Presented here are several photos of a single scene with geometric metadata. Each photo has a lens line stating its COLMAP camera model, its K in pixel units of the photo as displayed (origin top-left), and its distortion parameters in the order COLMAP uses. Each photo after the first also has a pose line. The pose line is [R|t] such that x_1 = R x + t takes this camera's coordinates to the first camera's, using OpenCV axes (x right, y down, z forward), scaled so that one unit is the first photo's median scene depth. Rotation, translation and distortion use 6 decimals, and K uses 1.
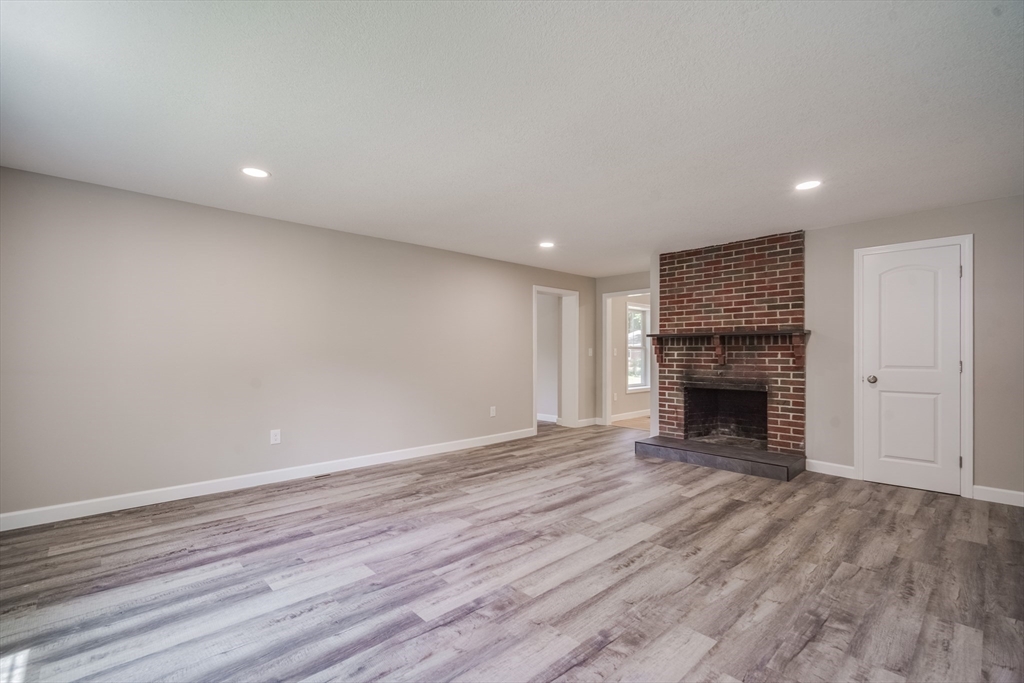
lens RADIAL K [[450.5, 0, 519.0], [0, 450.5, 348.4], [0, 0, 1]] dist [0.002481, -0.001863]
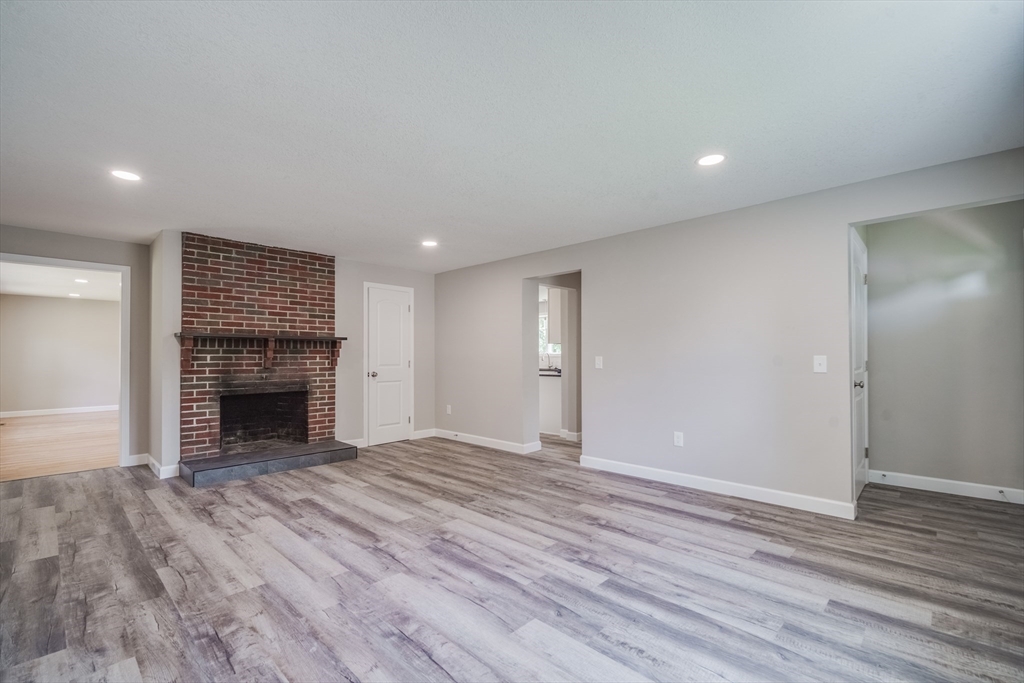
lens RADIAL K [[450.5, 0, 502.2], [0, 450.5, 352.4], [0, 0, 1]] dist [0.002481, -0.001863]
pose [[-0.027870, 0.008242, 0.999578, -0.781959], [-0.008163, 0.999931, -0.008472, 0.008272], [-0.999578, -0.008396, -0.027801, 0.735054]]
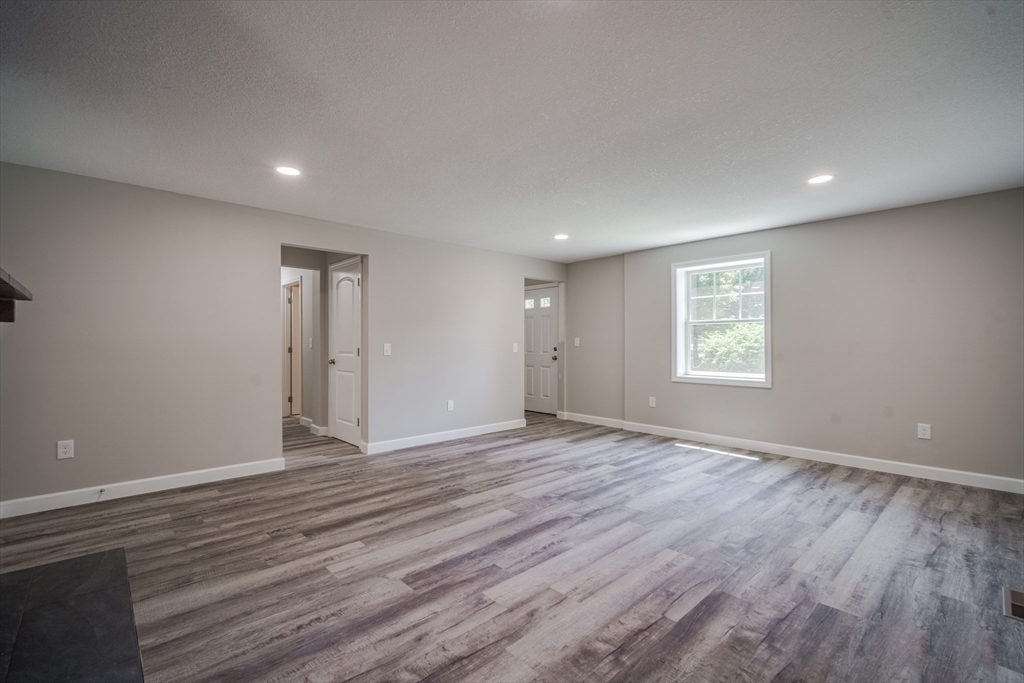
lens RADIAL K [[450.5, 0, 508.8], [0, 450.5, 342.9], [0, 0, 1]] dist [0.002481, -0.001863]
pose [[-0.999642, -0.001835, 0.026687, 0.122920], [-0.002113, 0.999944, -0.010369, 0.016290], [-0.026666, -0.010422, -0.999590, 1.798782]]
